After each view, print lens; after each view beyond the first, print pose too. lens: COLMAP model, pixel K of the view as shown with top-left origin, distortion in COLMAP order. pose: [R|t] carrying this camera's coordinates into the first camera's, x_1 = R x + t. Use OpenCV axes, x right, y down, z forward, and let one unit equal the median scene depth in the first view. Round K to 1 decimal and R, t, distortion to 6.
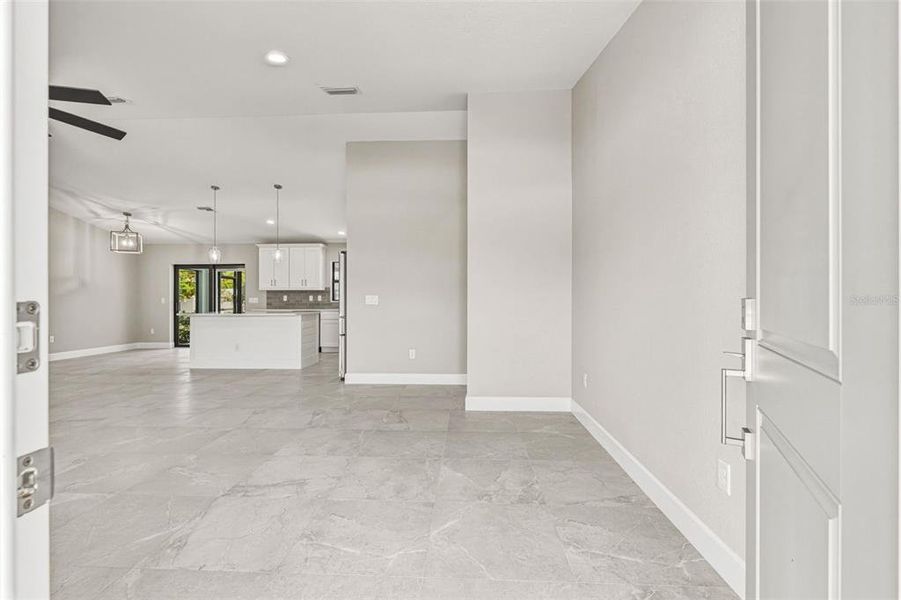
lens RADIAL K [[403.8, 0, 448.9], [0, 403.8, 297.4], [0, 0, 1]] dist [-0.004467, 0.000356]
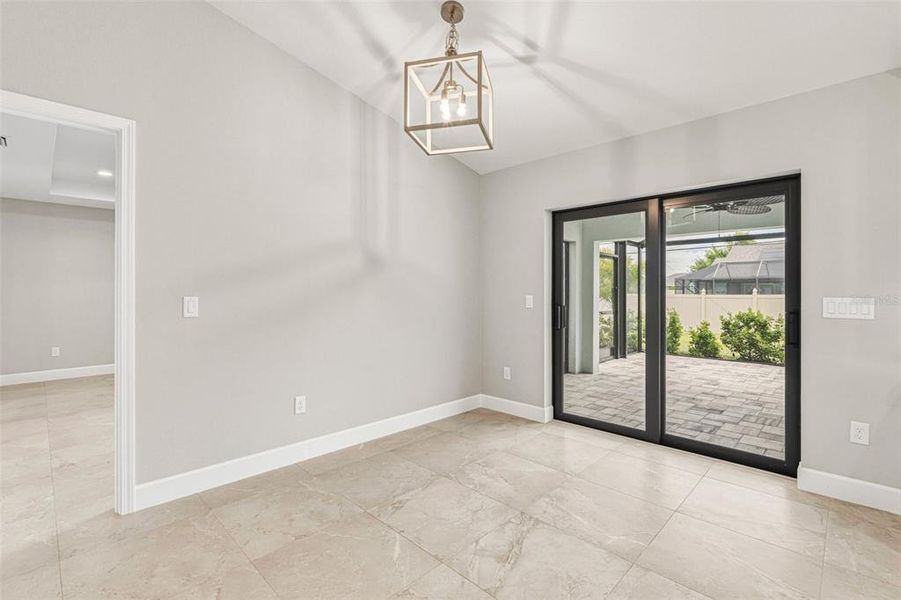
lens RADIAL K [[412.0, 0, 448.9], [0, 412.0, 295.9], [0, 0, 1]] dist [-0.004062, -0.000205]
pose [[0.751390, 0.004231, -0.659845, -0.494115], [0.004119, 0.999930, 0.011102, -0.003029], [0.659845, -0.011059, 0.751320, 0.631665]]
